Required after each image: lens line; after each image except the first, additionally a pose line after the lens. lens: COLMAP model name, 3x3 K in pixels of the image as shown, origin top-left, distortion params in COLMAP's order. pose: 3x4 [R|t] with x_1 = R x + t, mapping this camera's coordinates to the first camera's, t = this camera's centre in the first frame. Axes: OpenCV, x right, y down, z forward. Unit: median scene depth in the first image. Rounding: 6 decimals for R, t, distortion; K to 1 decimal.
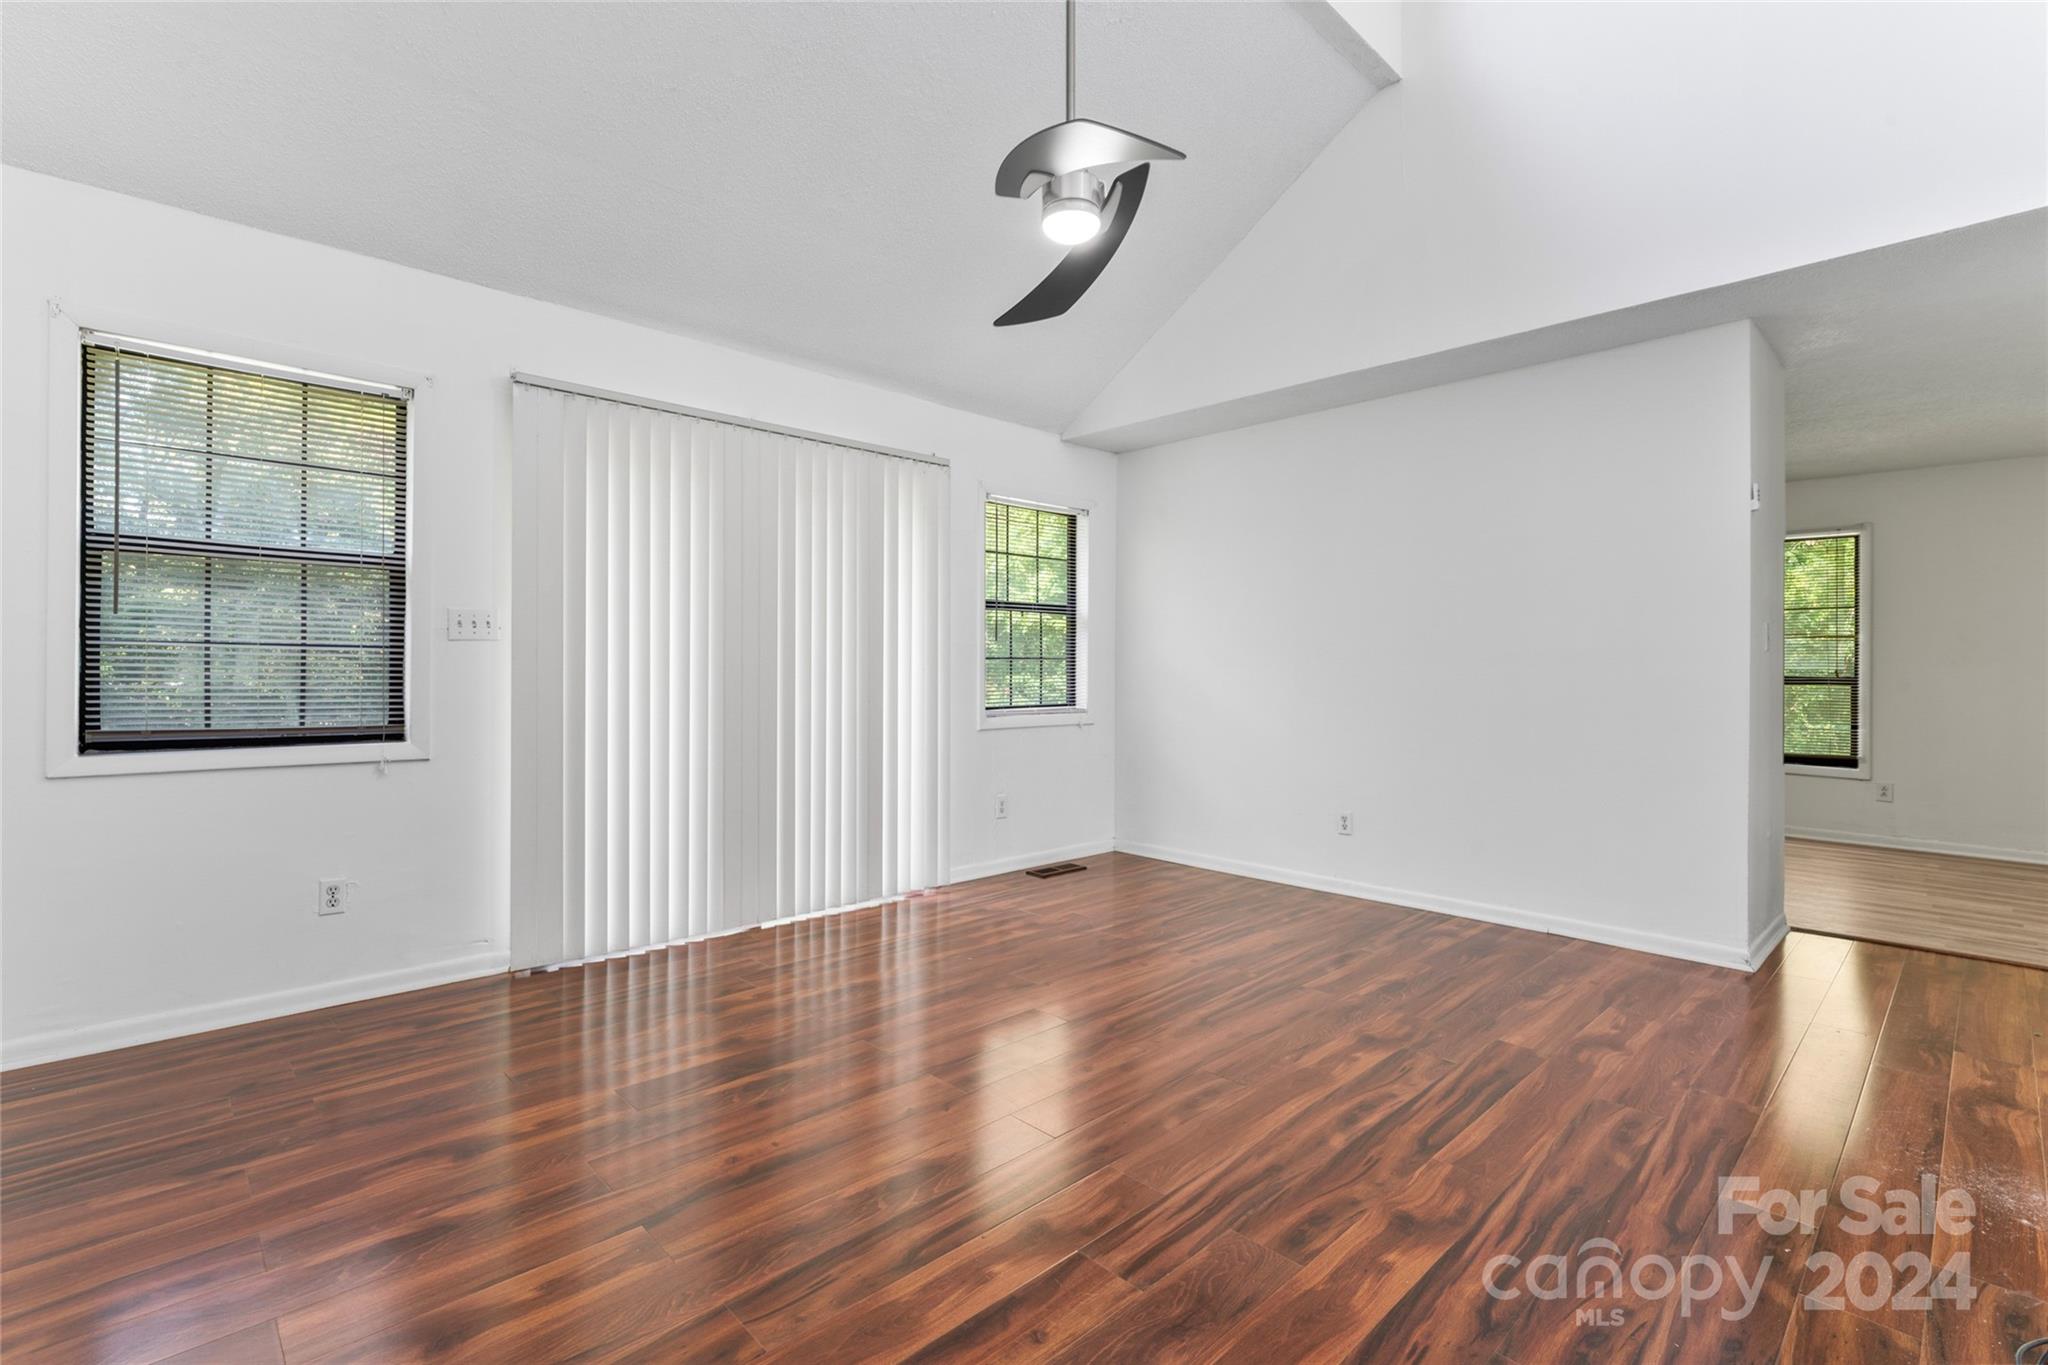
lens RADIAL K [[931.8, 0, 1026.8], [0, 931.8, 670.1], [0, 0, 1]] dist [-0.007024, -0.000758]
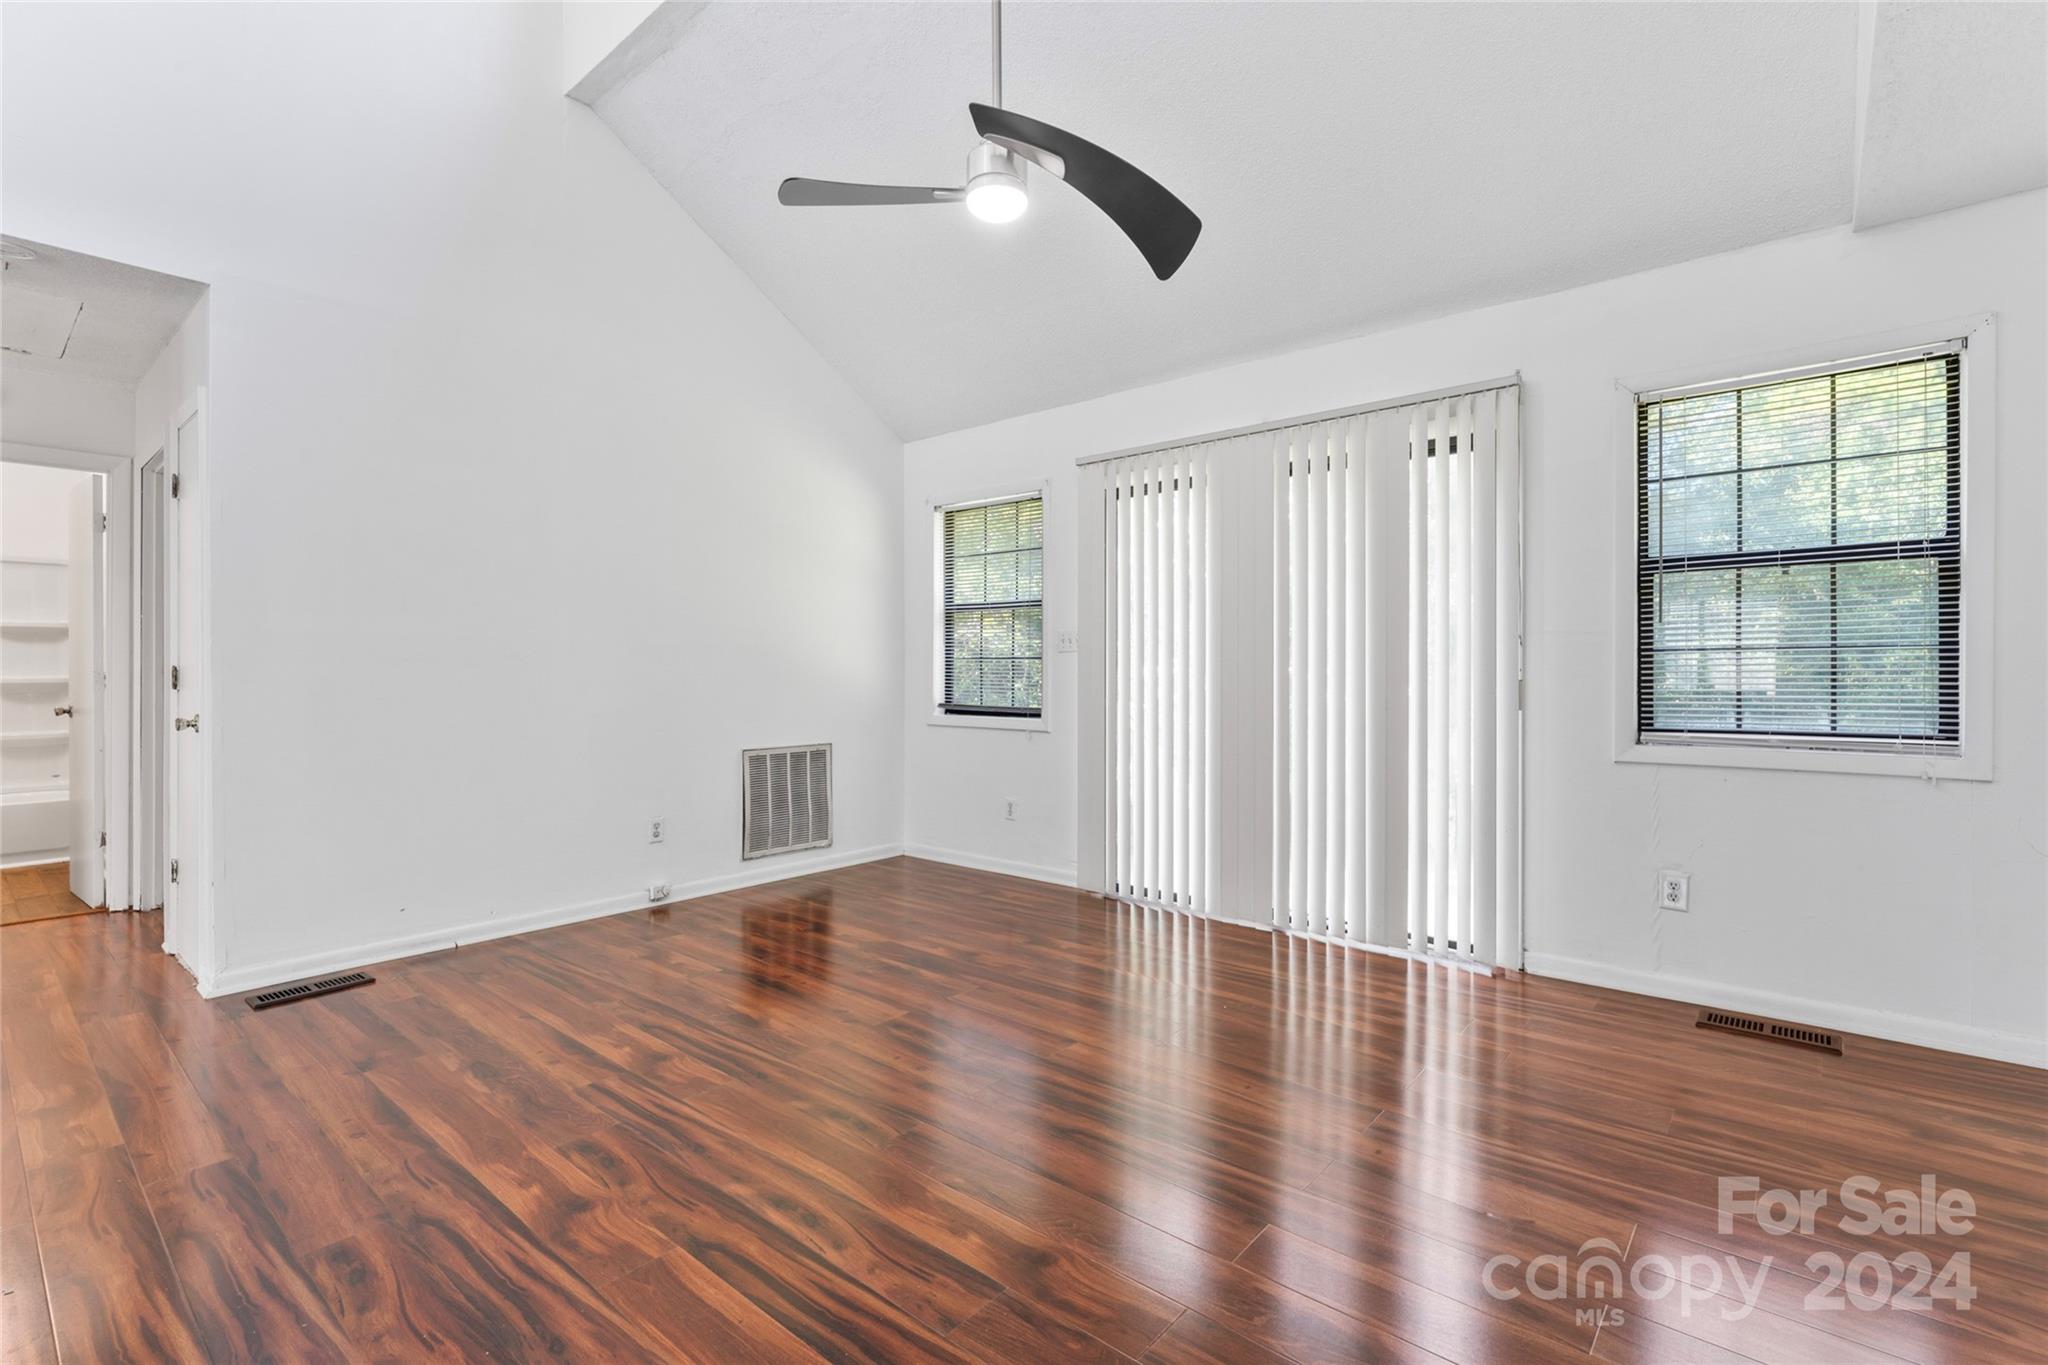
lens RADIAL K [[931.8, 0, 1027.1], [0, 931.8, 683.8], [0, 0, 1]] dist [-0.007024, -0.000758]
pose [[0.100805, 0.009253, -0.994863, 0.810277], [0.003560, 0.999947, 0.009661, 0.002490], [0.994900, -0.004515, 0.100767, 0.764318]]
